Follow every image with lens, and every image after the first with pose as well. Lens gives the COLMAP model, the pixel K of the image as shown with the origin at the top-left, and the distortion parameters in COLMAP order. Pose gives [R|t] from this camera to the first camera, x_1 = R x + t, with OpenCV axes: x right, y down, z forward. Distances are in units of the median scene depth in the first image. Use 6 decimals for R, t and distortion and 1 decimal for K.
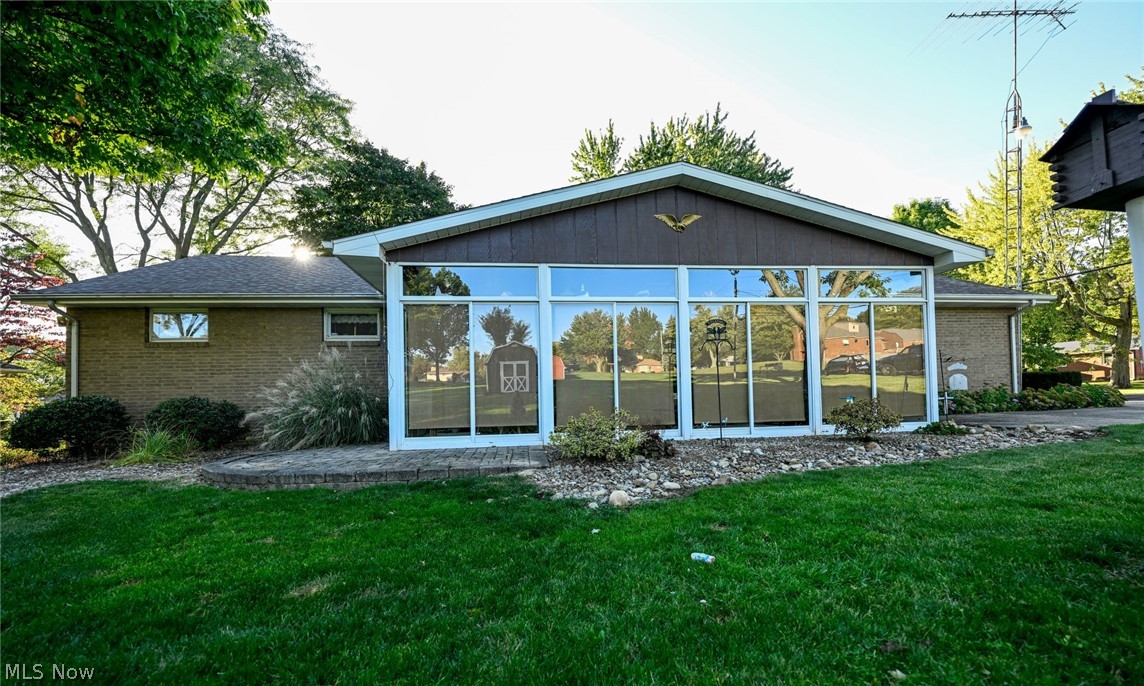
lens RADIAL K [[455.0, 0, 569.7], [0, 455.0, 380.0], [0, 0, 1]] dist [0.007270, 0.000196]
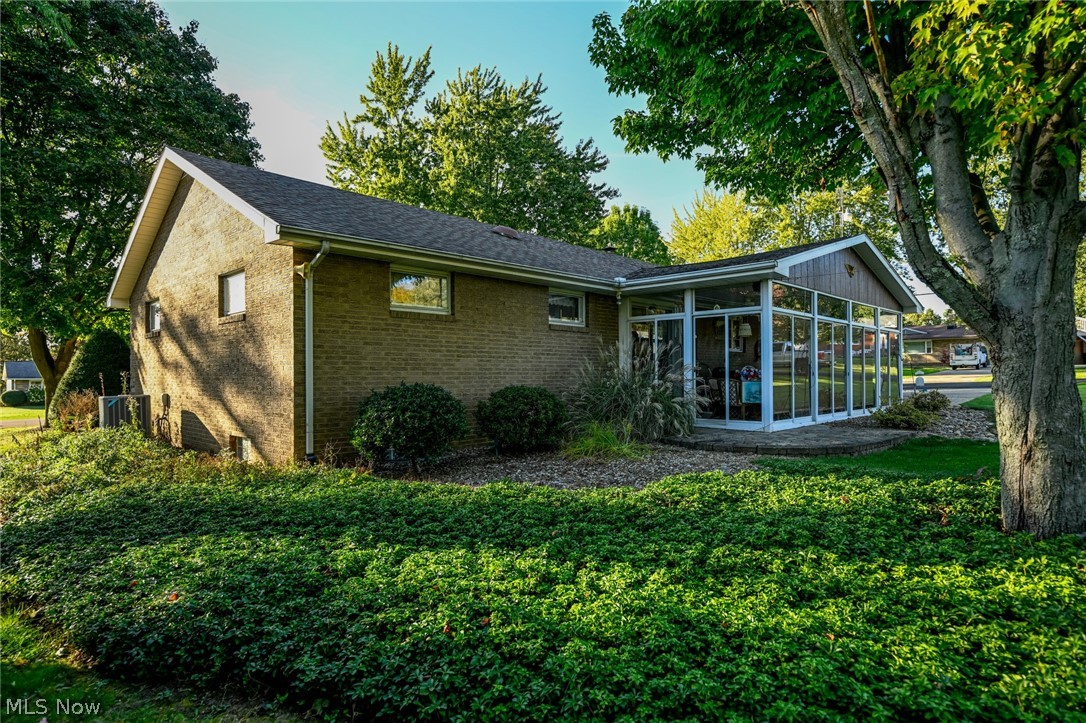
lens RADIAL K [[609.6, 0, 541.7], [0, 609.6, 364.9], [0, 0, 1]] dist [-0.000829, -0.002149]
pose [[0.769071, 0.029606, 0.638477, -1.333502], [-0.030645, 0.999486, -0.009433, 0.006762], [-0.638428, -0.012311, 0.769583, 0.096175]]
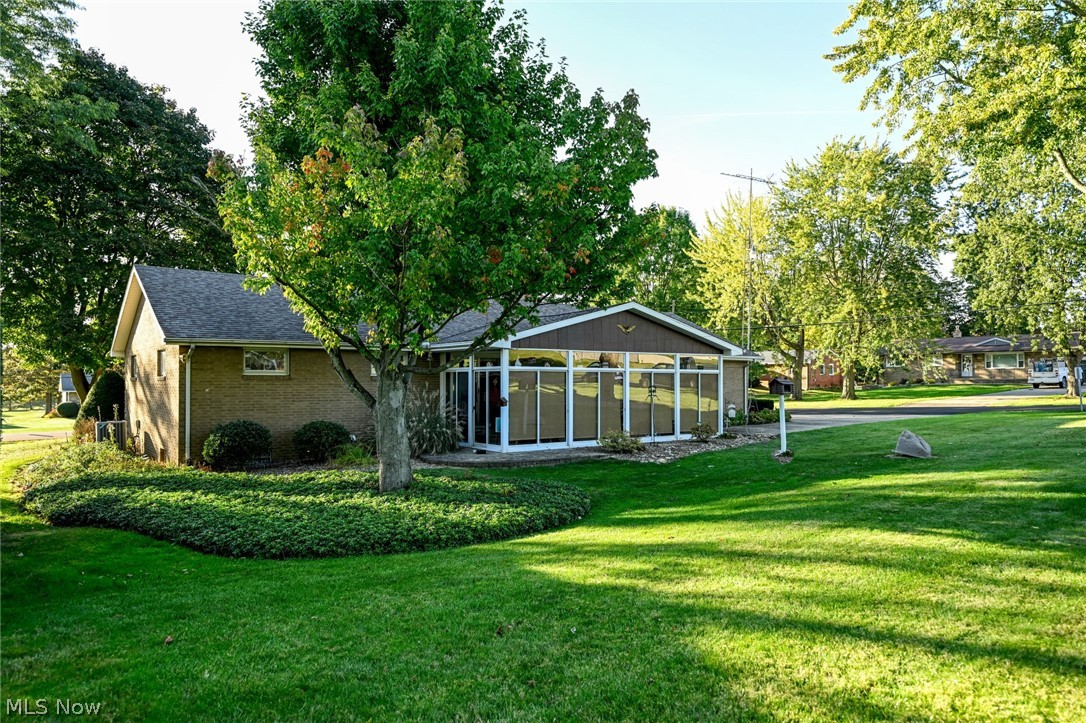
lens RADIAL K [[742.9, 0, 544.5], [0, 742.9, 361.3], [0, 0, 1]] dist [0.002445, 0.002276]
pose [[0.857722, 0.036198, 0.512838, -1.233228], [-0.033685, 0.999332, -0.014198, -0.117142], [-0.513010, -0.005097, 0.858368, -1.108057]]
